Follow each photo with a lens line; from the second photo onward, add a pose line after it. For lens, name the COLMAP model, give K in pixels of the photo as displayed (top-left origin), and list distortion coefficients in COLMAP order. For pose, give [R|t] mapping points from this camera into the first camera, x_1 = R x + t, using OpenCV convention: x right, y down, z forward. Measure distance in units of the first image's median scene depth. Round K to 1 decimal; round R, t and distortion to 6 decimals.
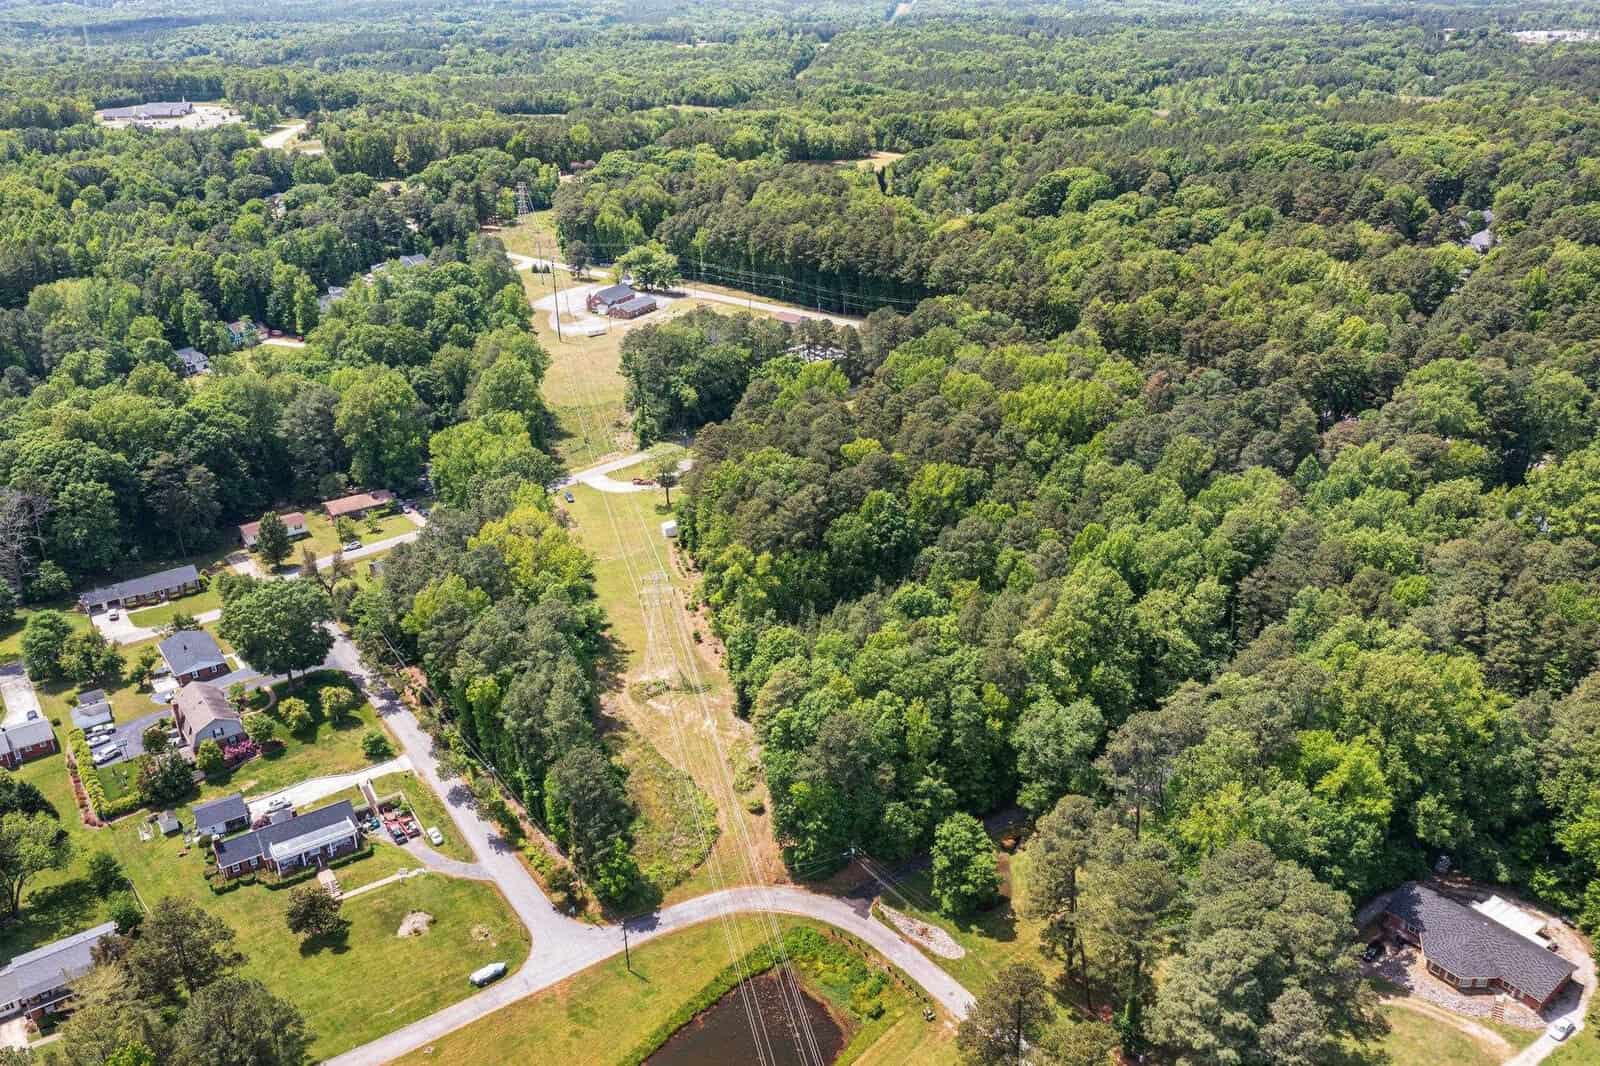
lens RADIAL K [[1256.3, 0, 806.3], [0, 1256.3, 541.2], [0, 0, 1]] dist [0.008889, 0.003892]
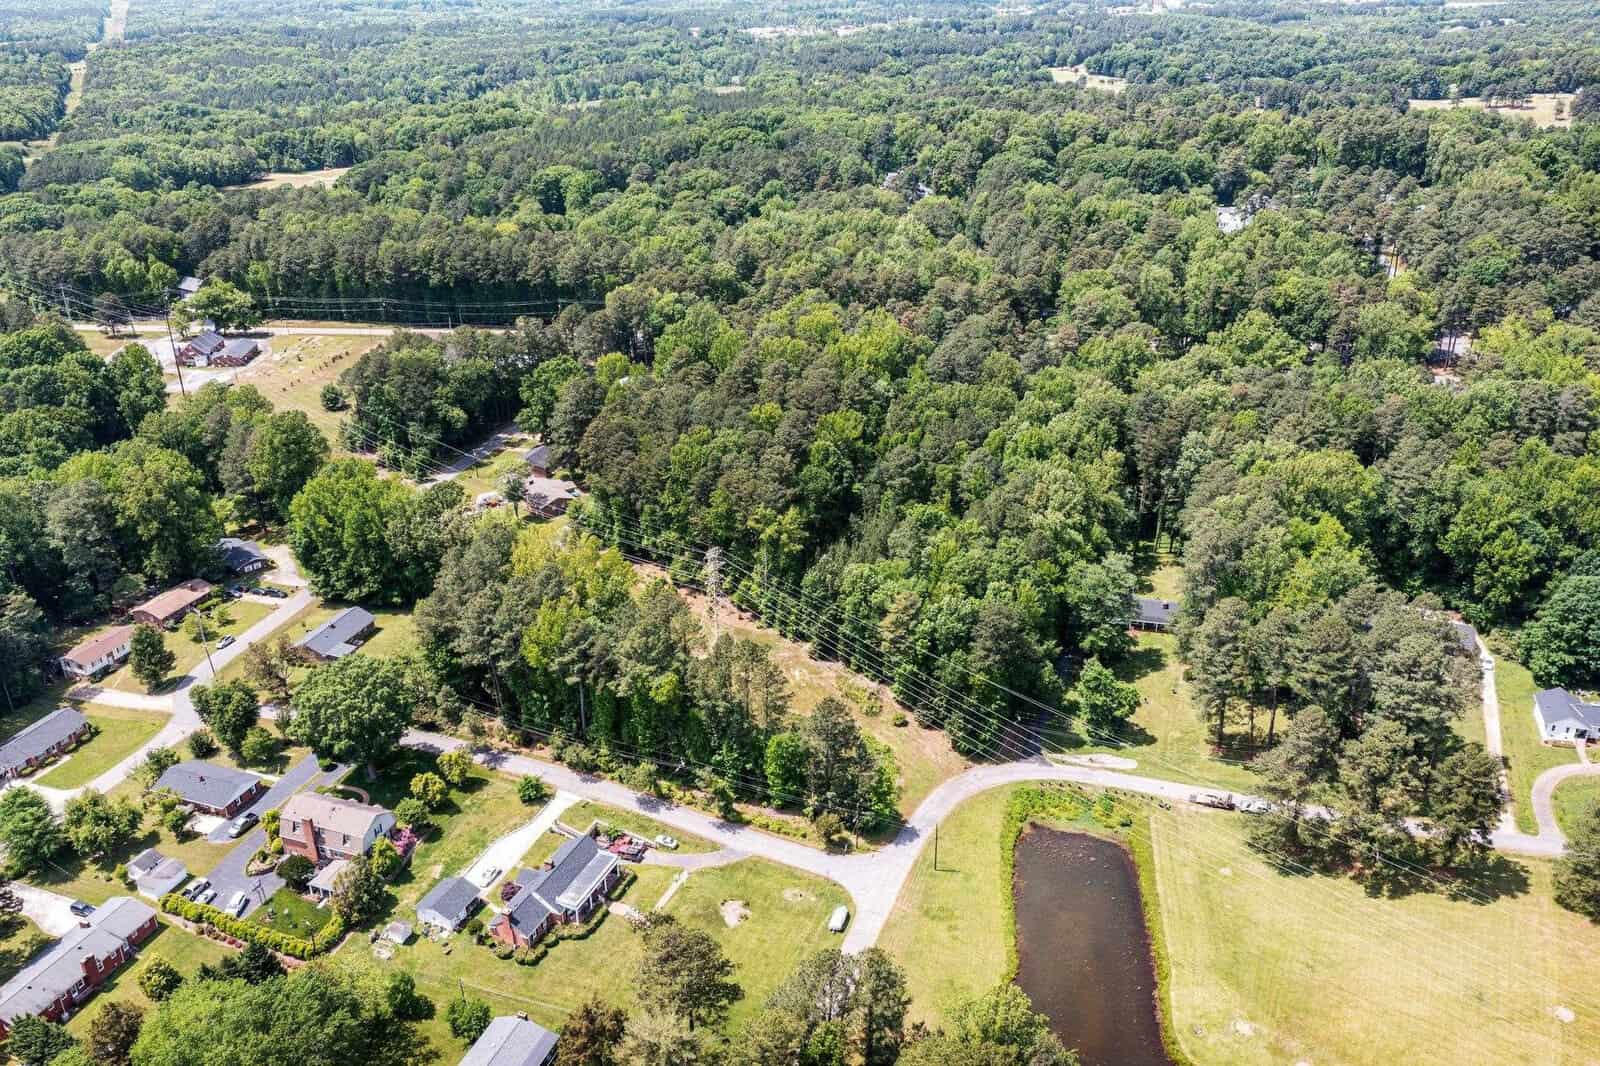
lens RADIAL K [[1256.3, 0, 803.3], [0, 1256.3, 533.0], [0, 0, 1]] dist [0.008889, 0.003892]
pose [[0.838932, -0.231351, 0.492615, -0.551143], [0.236927, 0.970128, 0.052119, -0.024802], [-0.489957, 0.072989, 0.868685, 0.057436]]
